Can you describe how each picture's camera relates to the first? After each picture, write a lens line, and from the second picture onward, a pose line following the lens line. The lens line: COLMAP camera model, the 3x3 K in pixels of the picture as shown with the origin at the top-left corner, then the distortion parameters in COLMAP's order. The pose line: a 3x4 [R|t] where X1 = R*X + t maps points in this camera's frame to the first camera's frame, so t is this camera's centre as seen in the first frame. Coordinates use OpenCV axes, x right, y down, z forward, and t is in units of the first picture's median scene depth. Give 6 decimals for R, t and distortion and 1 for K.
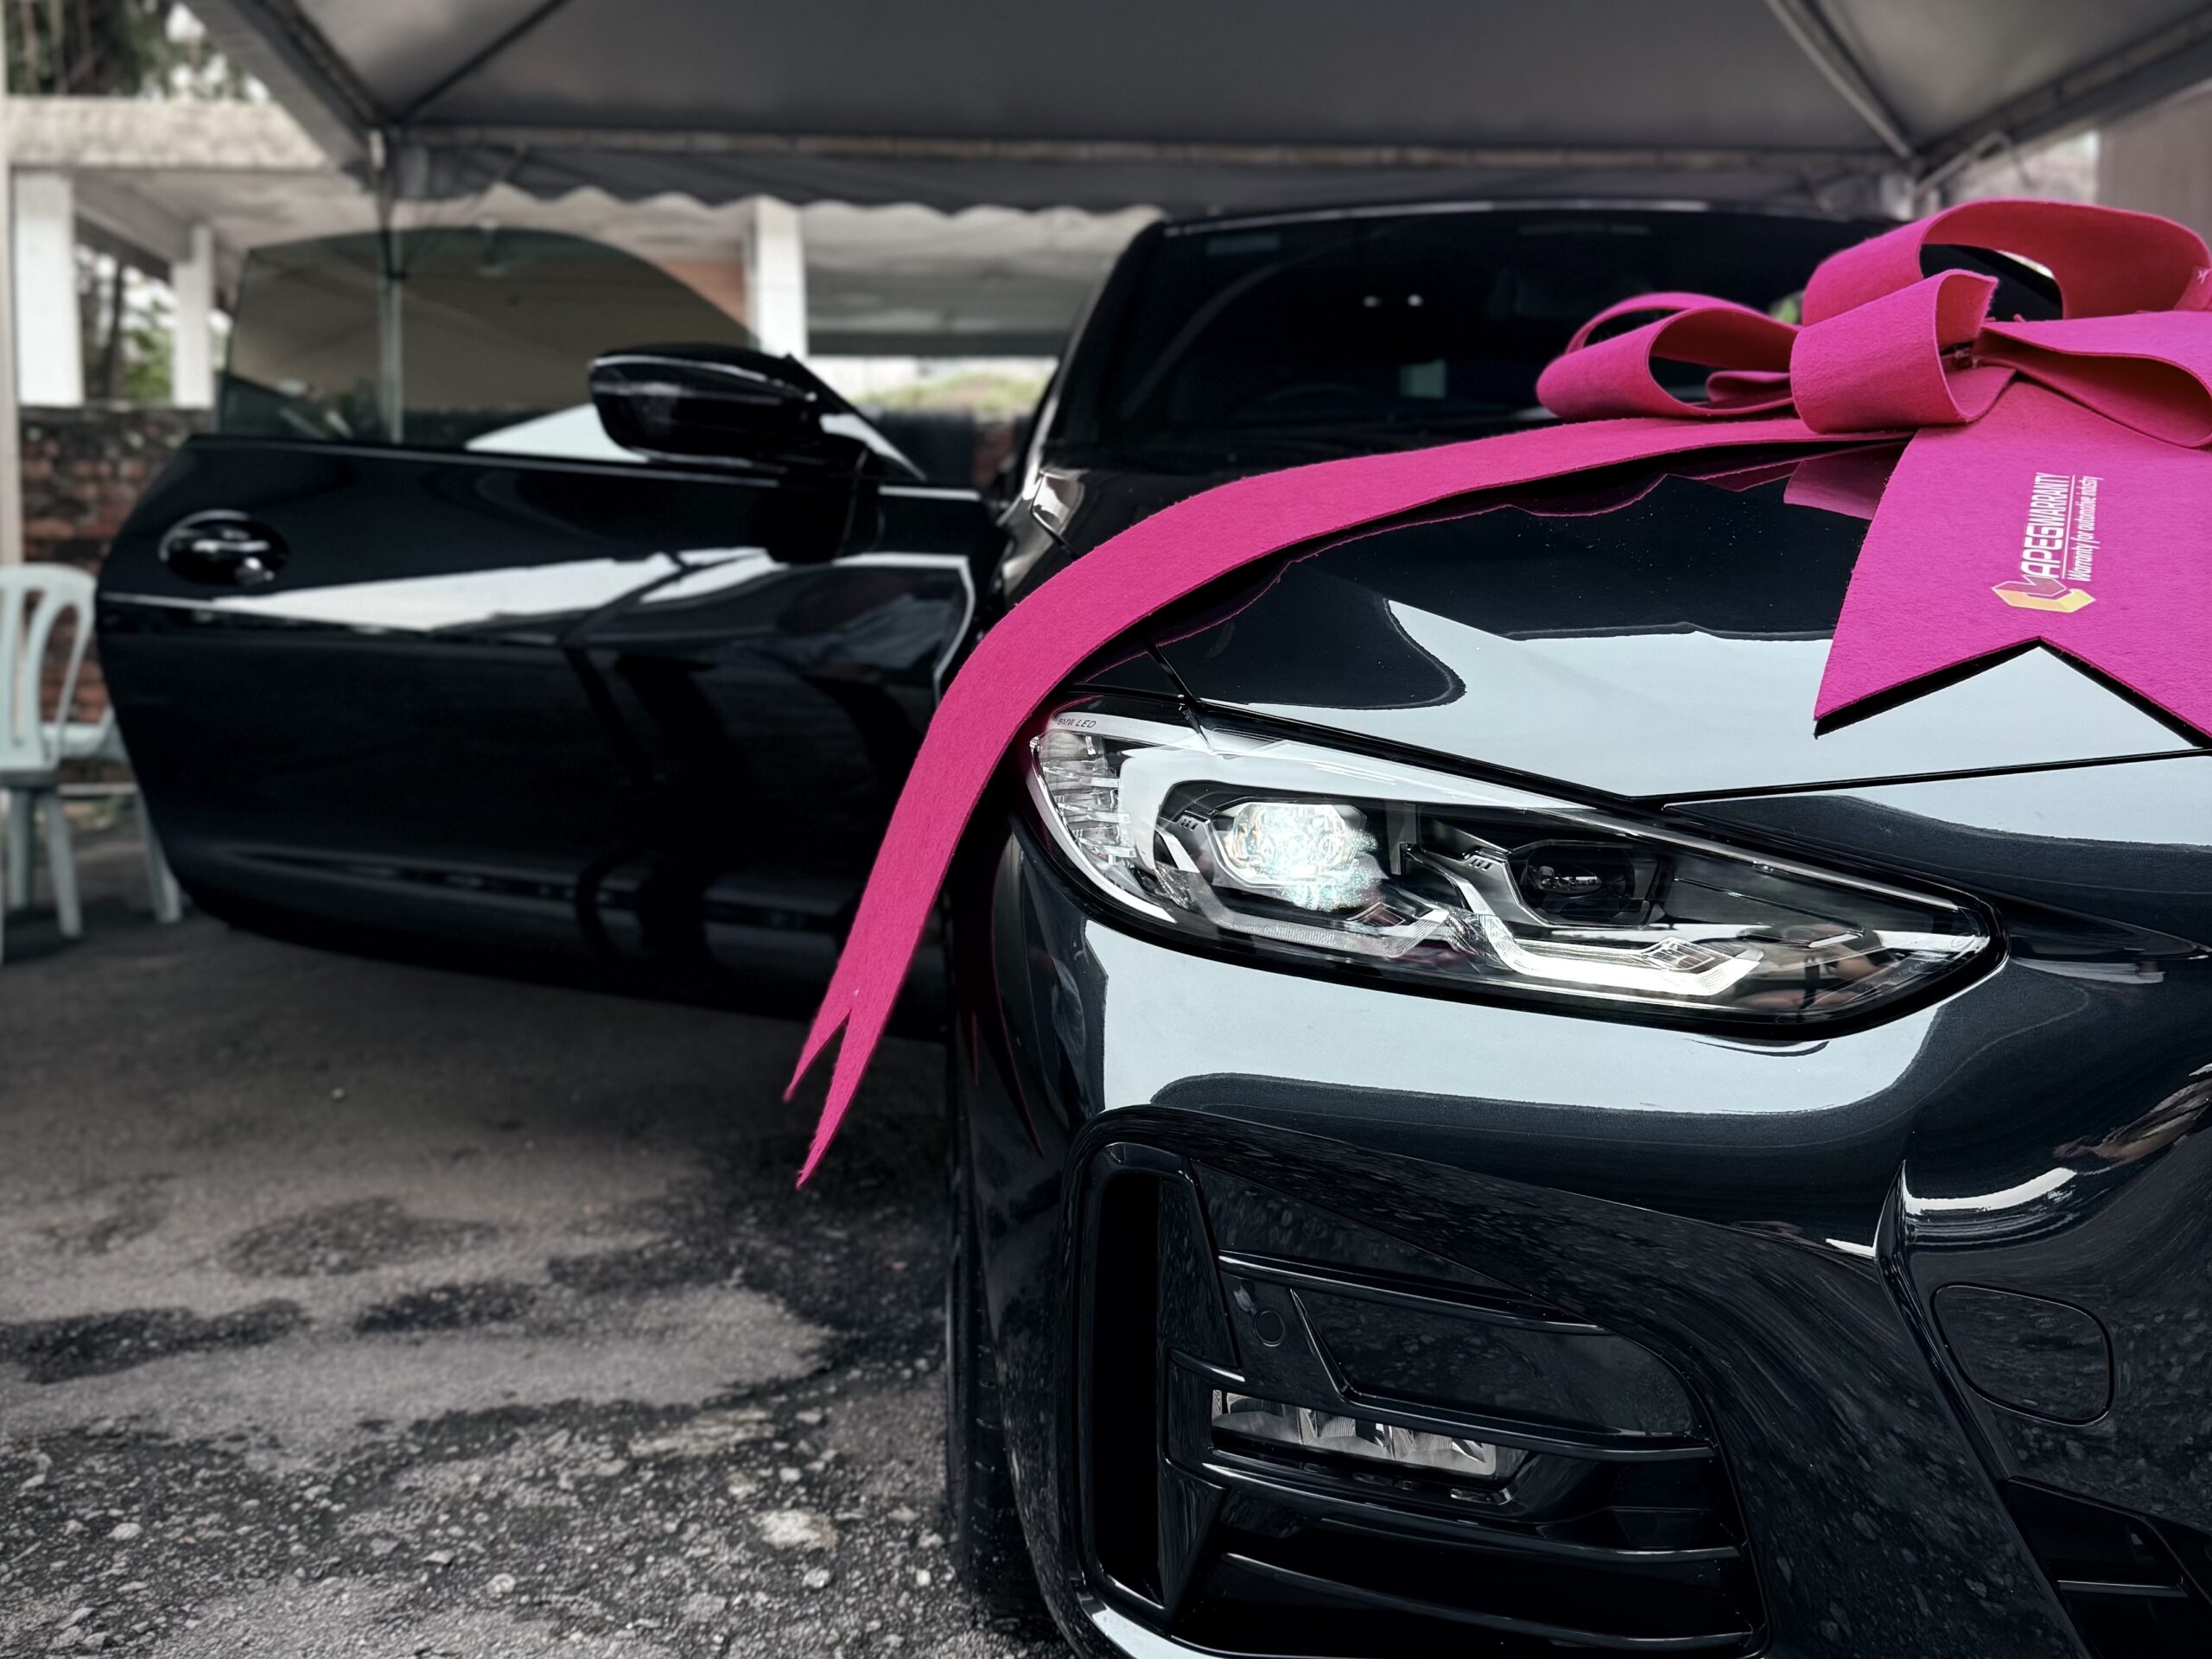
lens RADIAL K [[2078.4, 0, 1098.0], [0, 2078.4, 650.0], [0, 0, 1]] dist [0.114720, -0.263255]
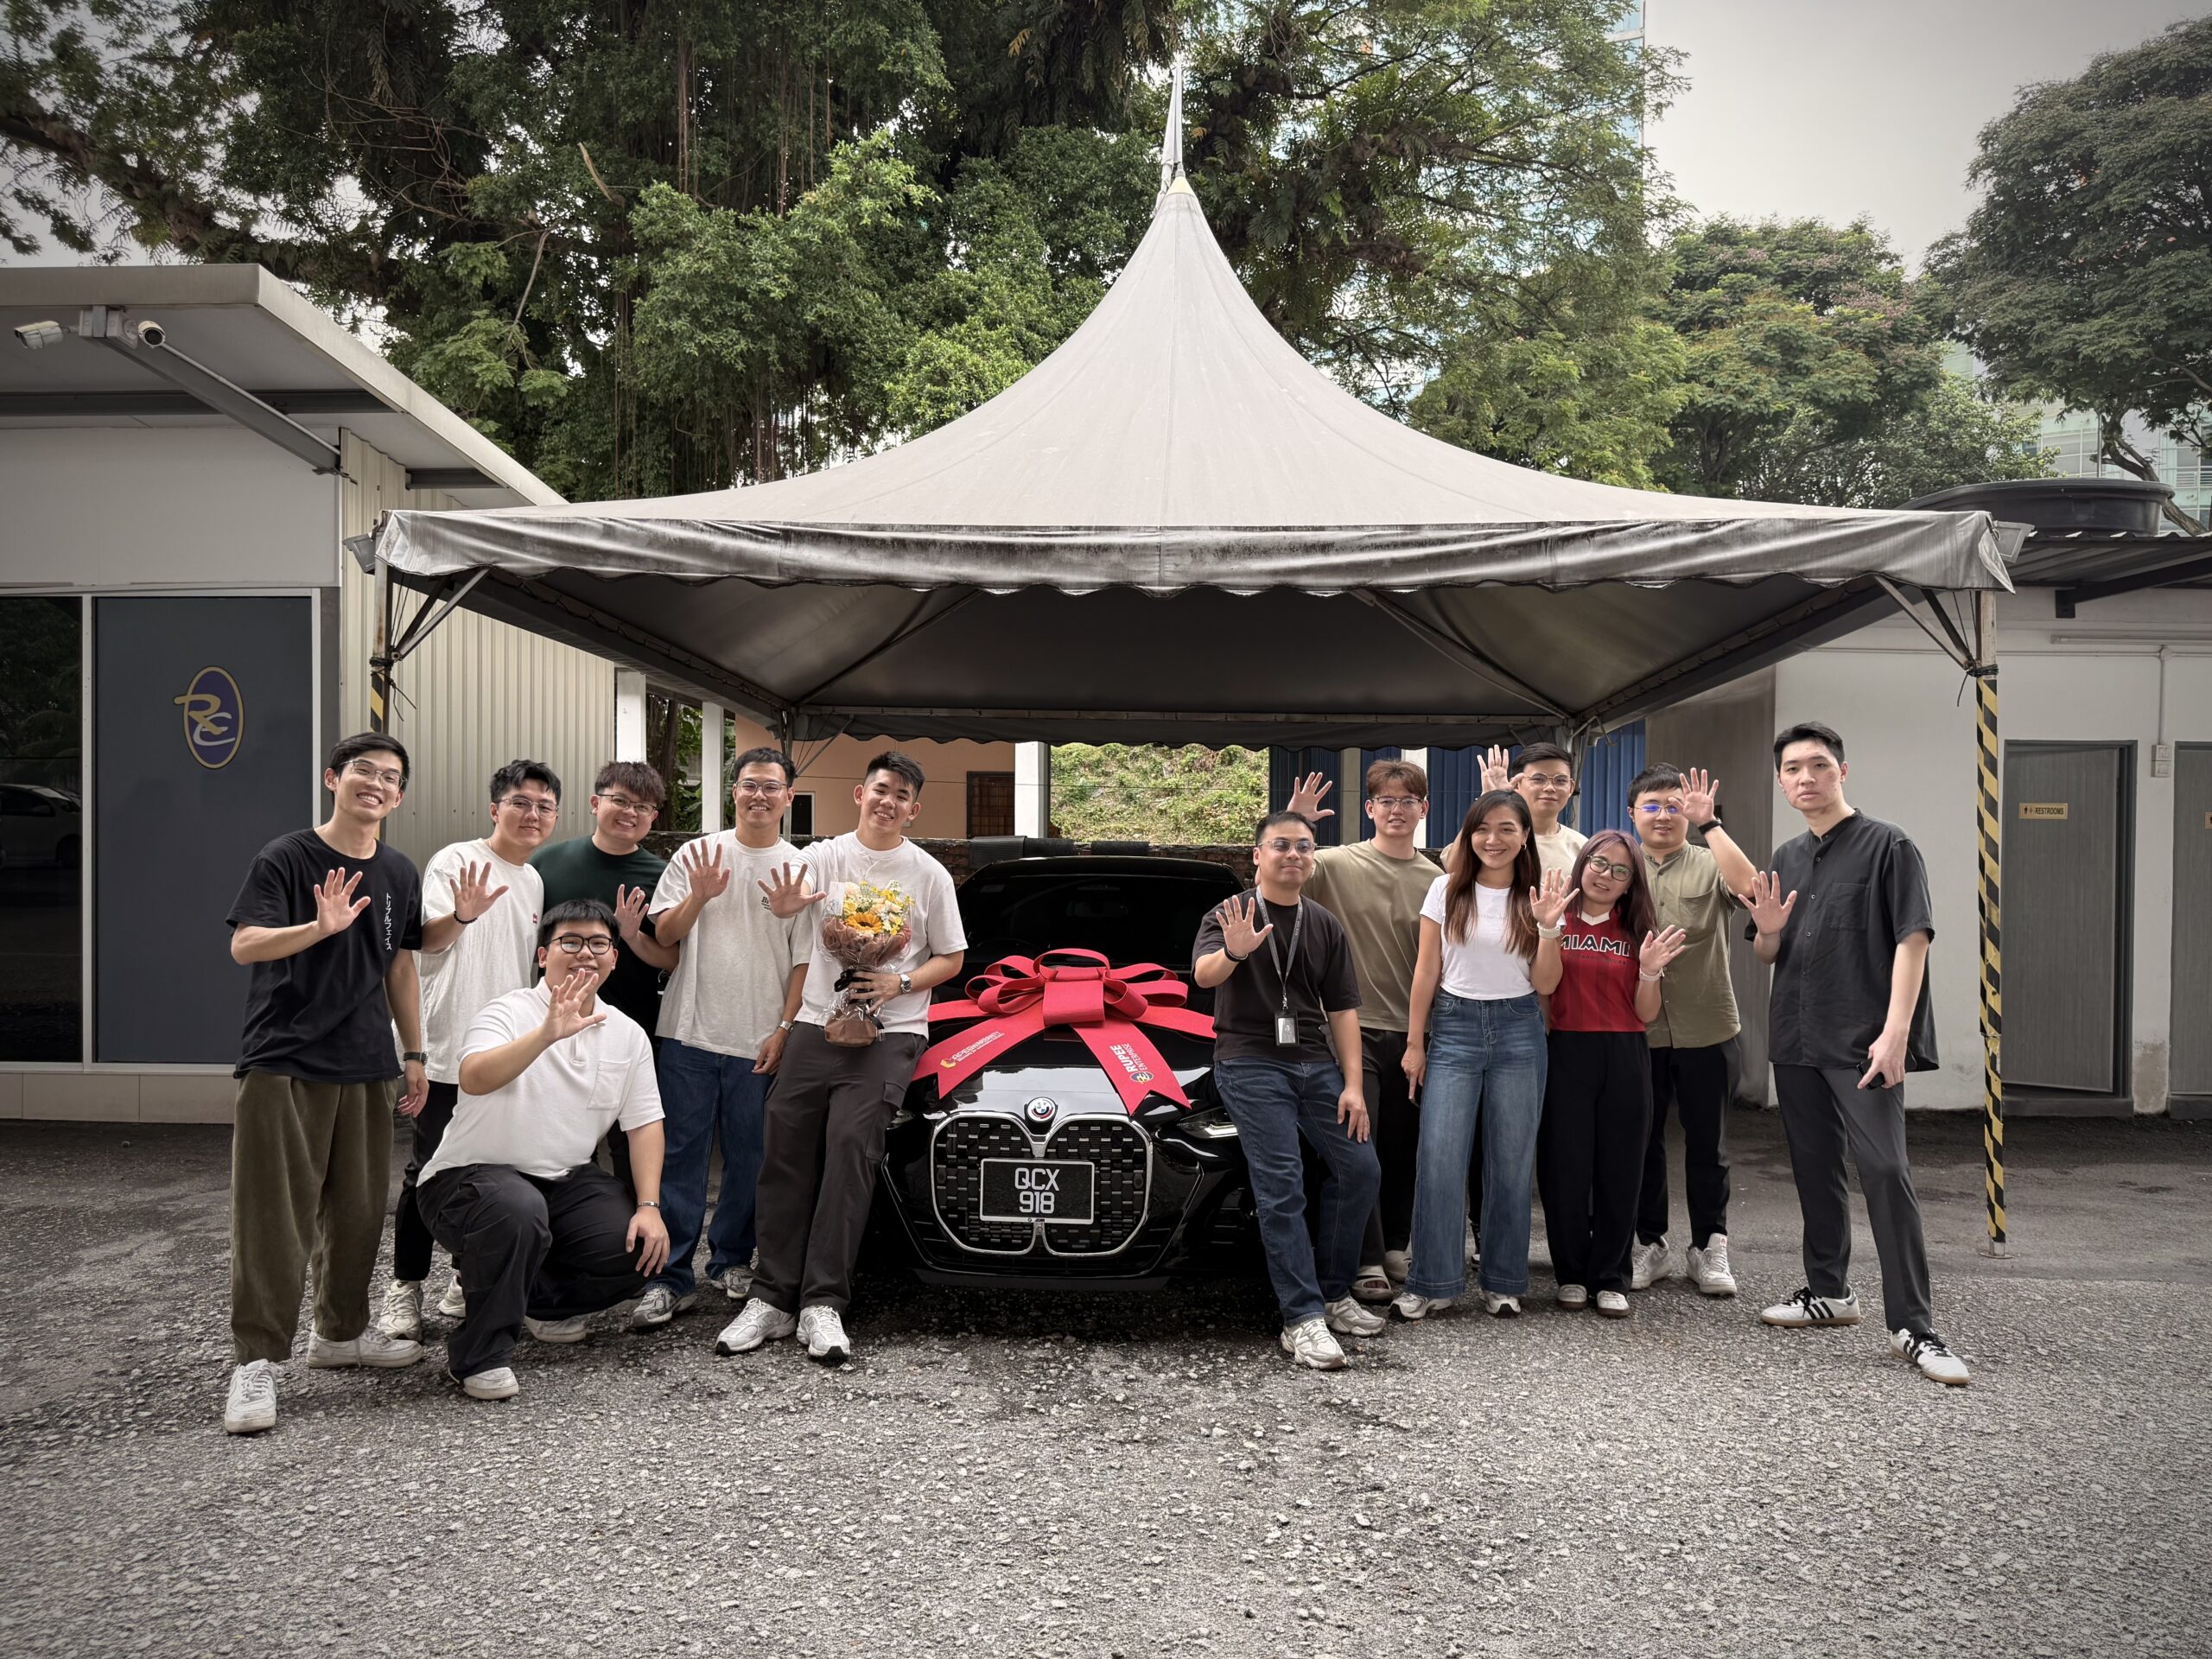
lens RADIAL K [[1500.2, 0, 1106.0], [0, 1500.2, 829.5], [0, 0, 1]] dist [0.048511, -0.071628]
pose [[0.987728, 0.021463, -0.154705, 0.855856], [-0.029205, 0.998423, -0.047942, -0.268139], [0.153432, 0.051872, 0.986797, -1.737543]]
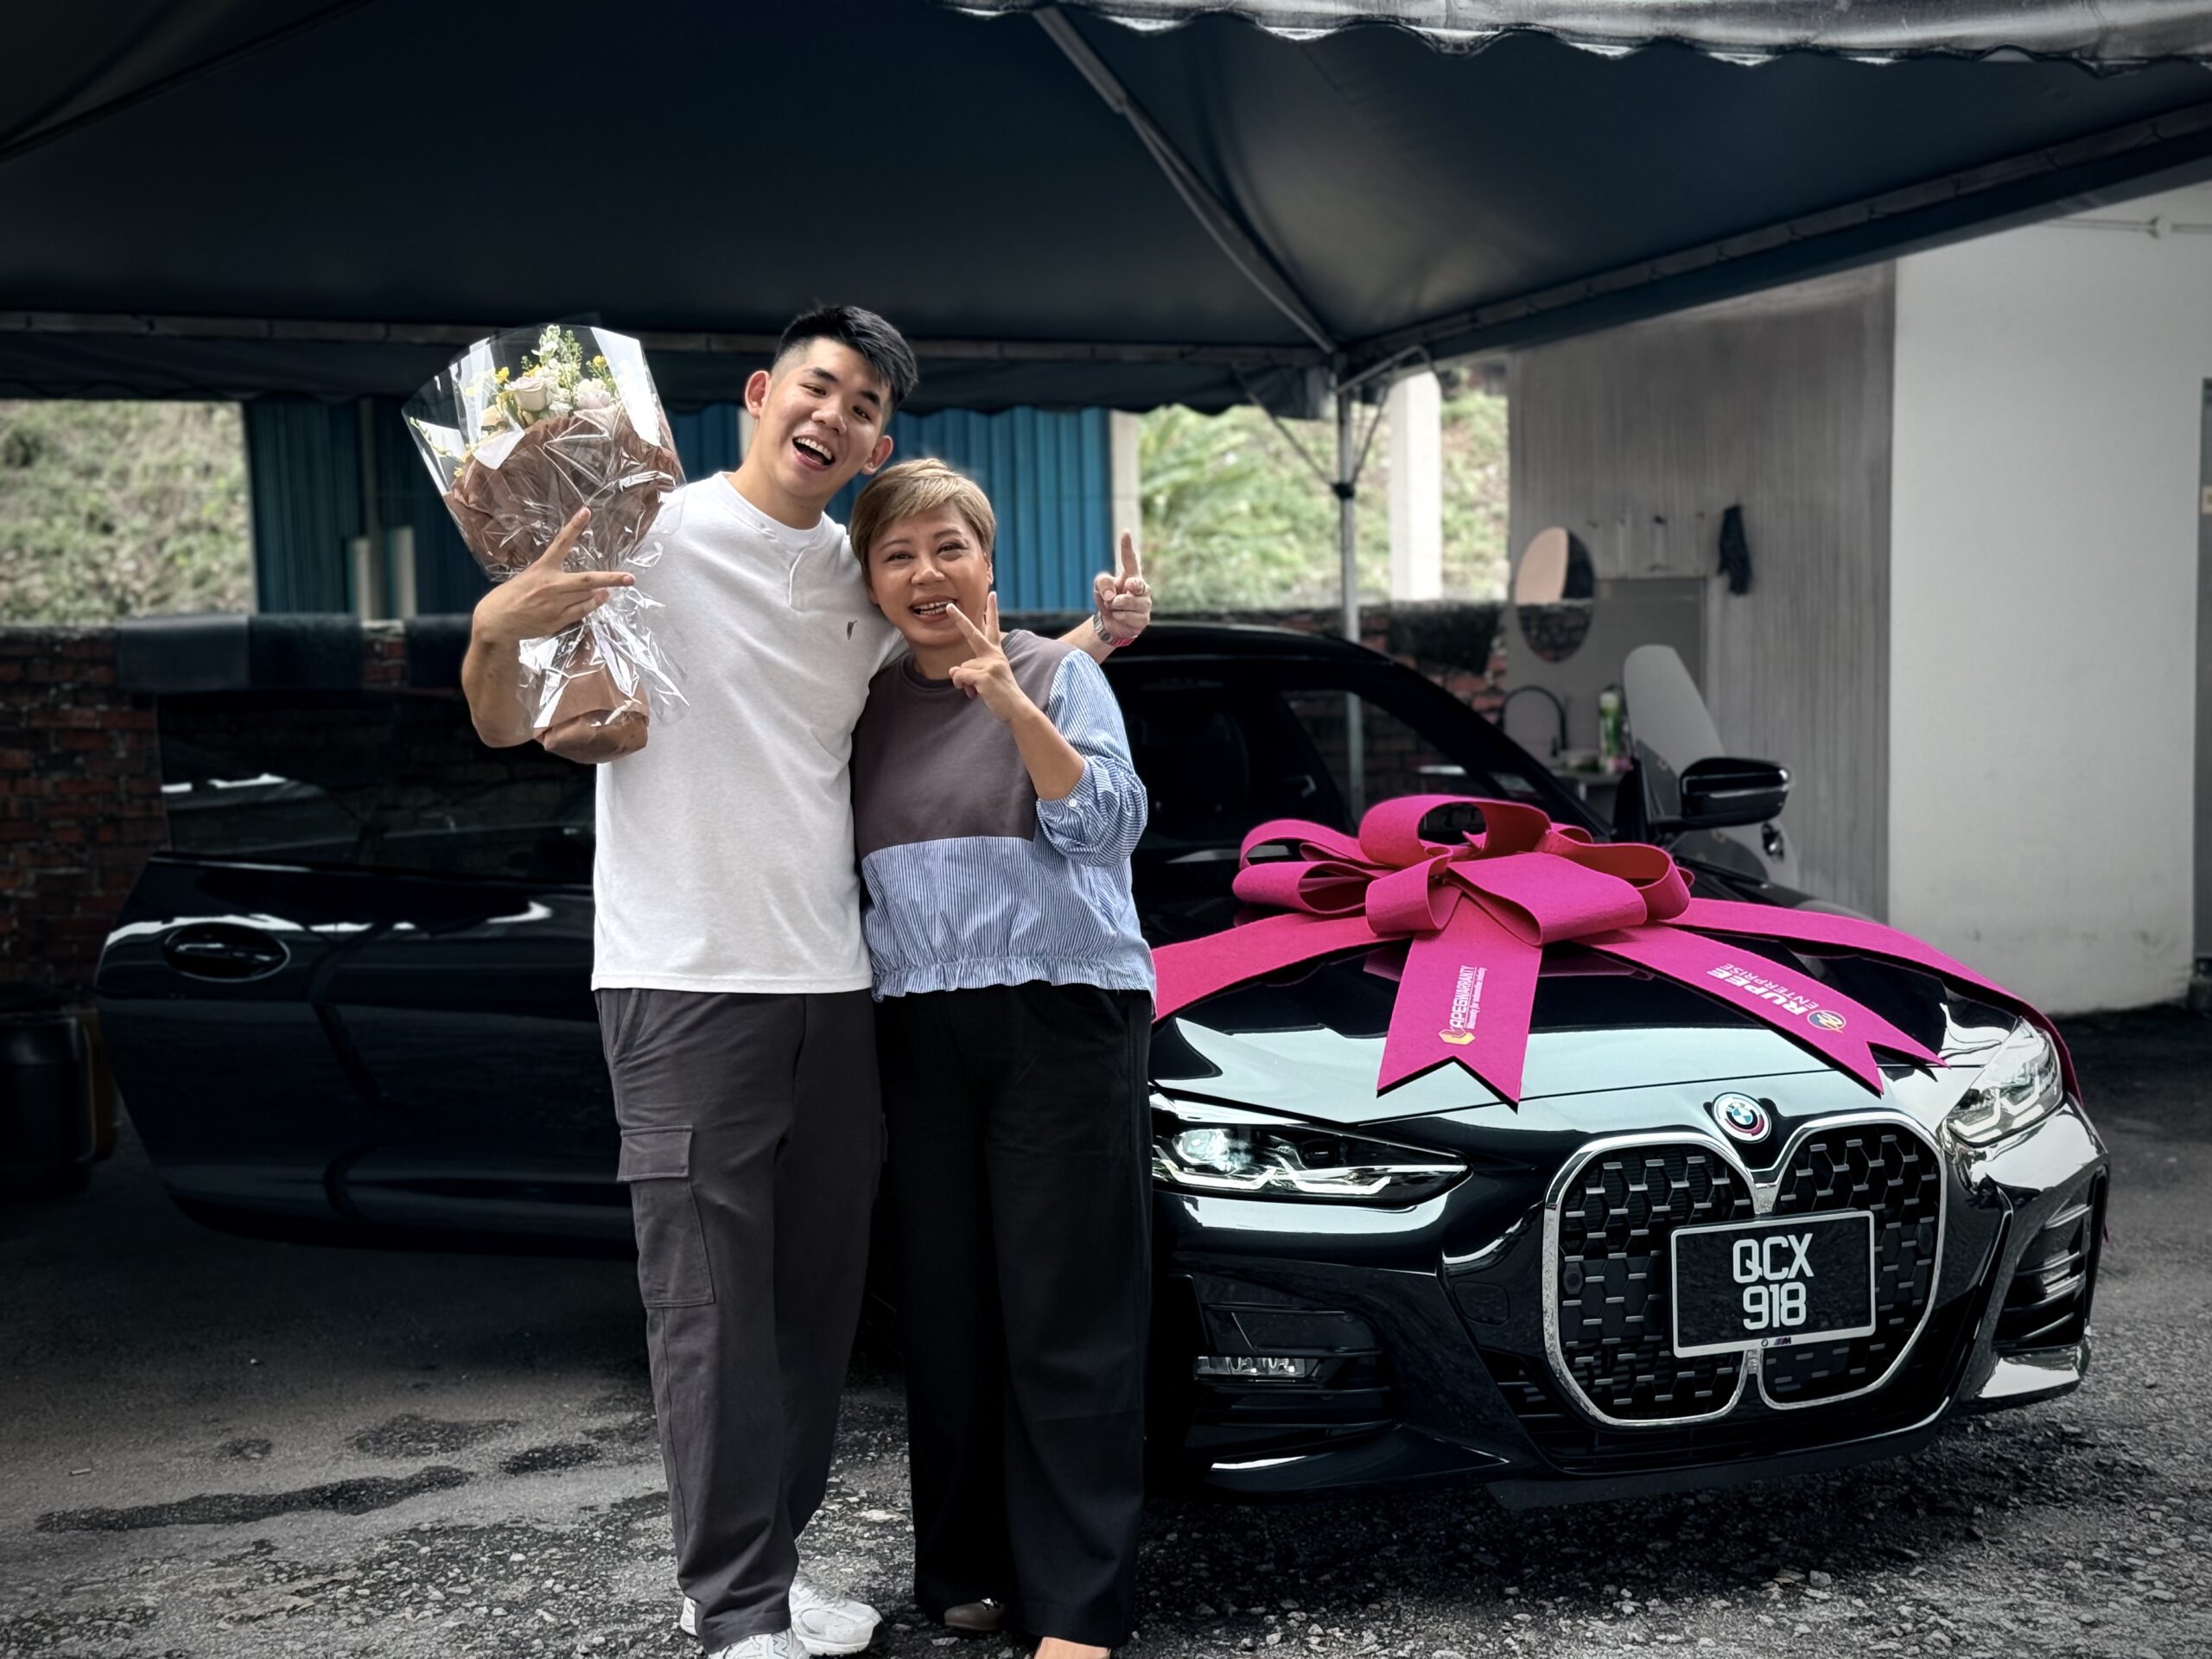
lens RADIAL K [[3001.0, 0, 1122.2], [0, 3001.0, 836.3], [0, 0, 1]] dist [0.192905, -0.495138]
pose [[0.952172, -0.034006, 0.303666, -0.655270], [0.026447, 0.999230, 0.028971, -0.231889], [-0.304417, -0.019554, 0.952338, -1.445903]]
